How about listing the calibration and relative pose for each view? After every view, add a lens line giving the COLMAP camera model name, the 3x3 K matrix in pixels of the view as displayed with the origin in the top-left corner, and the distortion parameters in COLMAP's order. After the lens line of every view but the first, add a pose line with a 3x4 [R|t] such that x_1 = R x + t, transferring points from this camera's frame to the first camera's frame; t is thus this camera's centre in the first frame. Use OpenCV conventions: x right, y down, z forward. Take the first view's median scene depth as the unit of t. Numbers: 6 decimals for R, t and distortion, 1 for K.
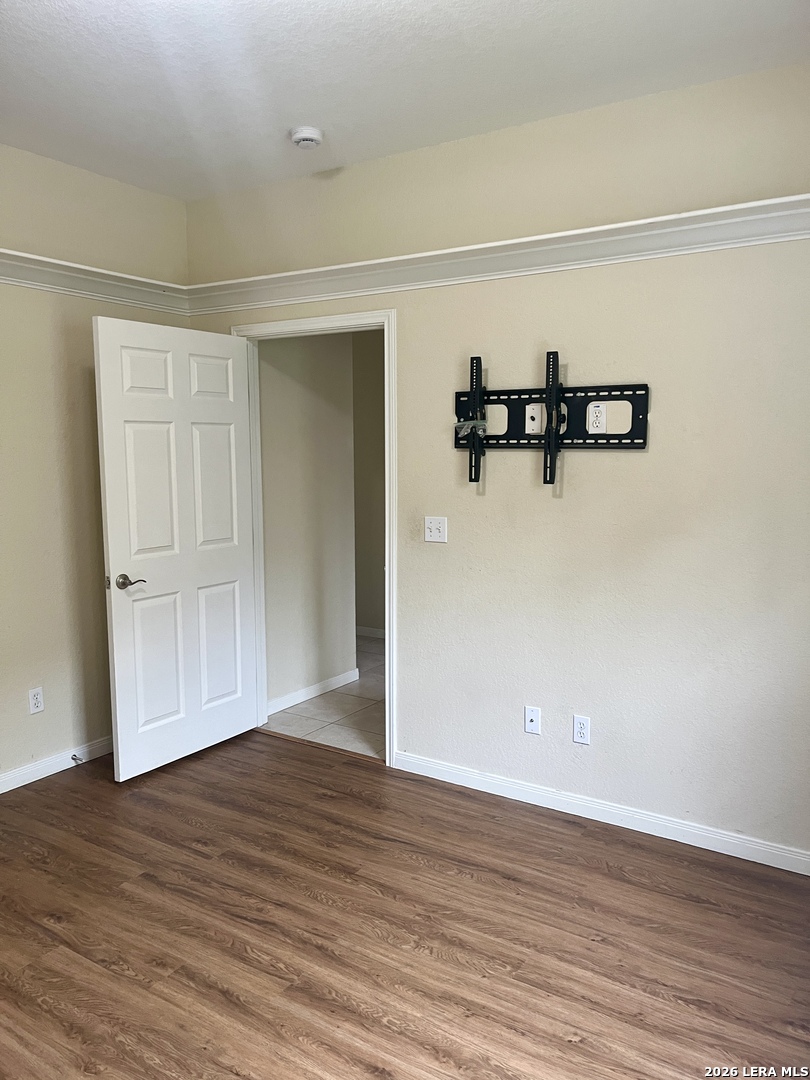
lens RADIAL K [[819.0, 0, 401.4], [0, 819.0, 537.0], [0, 0, 1]] dist [0.061483, -0.089127]
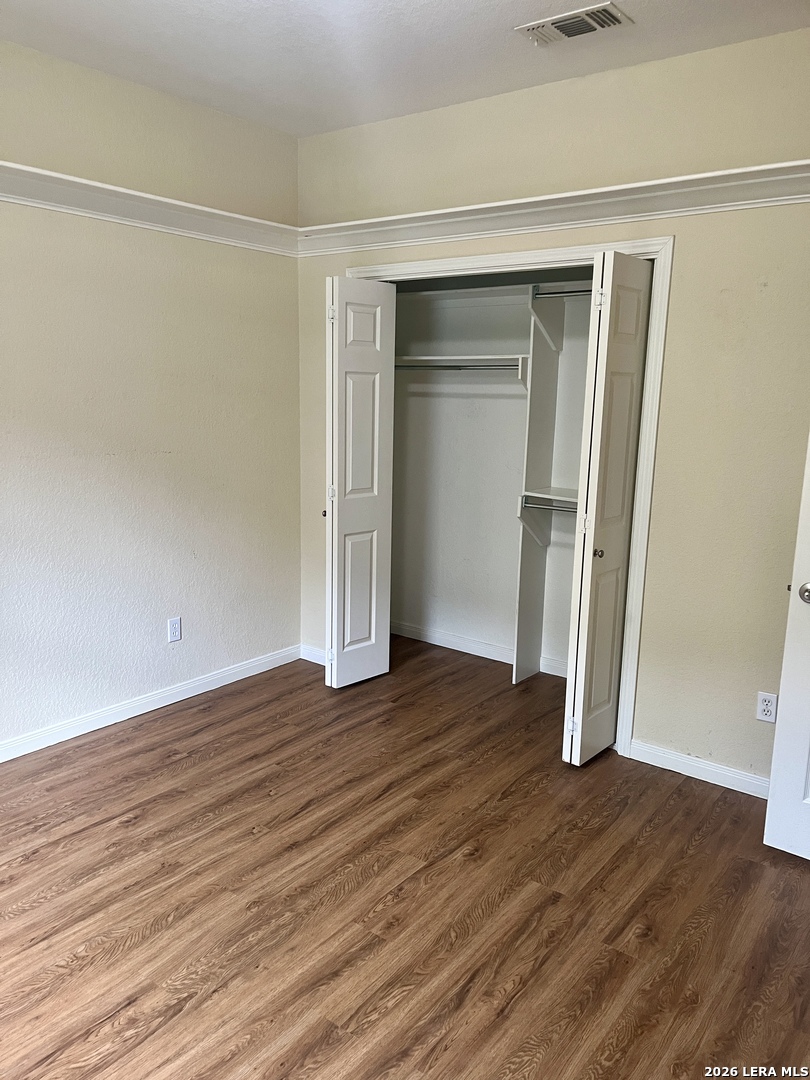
lens RADIAL K [[819.0, 0, 390.5], [0, 819.0, 537.4], [0, 0, 1]] dist [0.061483, -0.089127]
pose [[-0.087105, 0.181526, -0.979521, 0.490096], [-0.132522, 0.972408, 0.191992, -0.103257], [0.987345, 0.146532, -0.060646, 0.819925]]
